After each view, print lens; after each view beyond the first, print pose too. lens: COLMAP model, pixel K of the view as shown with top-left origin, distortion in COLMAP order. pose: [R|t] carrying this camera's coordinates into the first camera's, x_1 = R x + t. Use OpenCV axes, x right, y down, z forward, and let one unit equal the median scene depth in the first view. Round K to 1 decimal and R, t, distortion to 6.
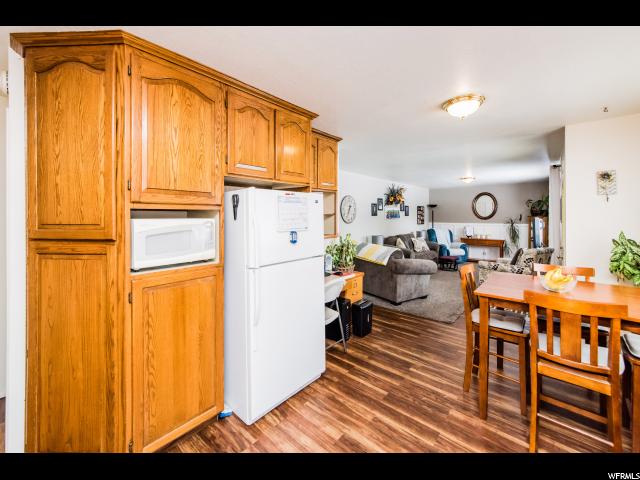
lens RADIAL K [[259.4, 0, 311.0], [0, 259.4, 216.6], [0, 0, 1]] dist [-0.000307, -0.000146]
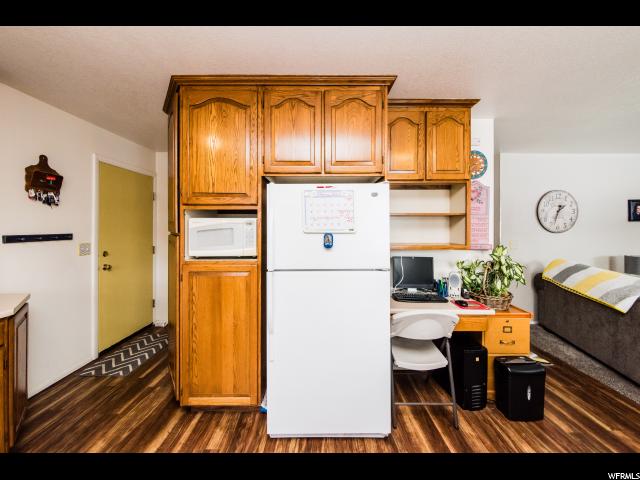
lens RADIAL K [[226.0, 0, 321.7], [0, 226.0, 227.2], [0, 0, 1]] dist [0.000950, 0.000154]
pose [[0.684130, 0.004416, -0.729347, 0.131506], [-0.004356, 0.999989, 0.001969, 0.011566], [0.729347, 0.001830, 0.684141, 0.156514]]
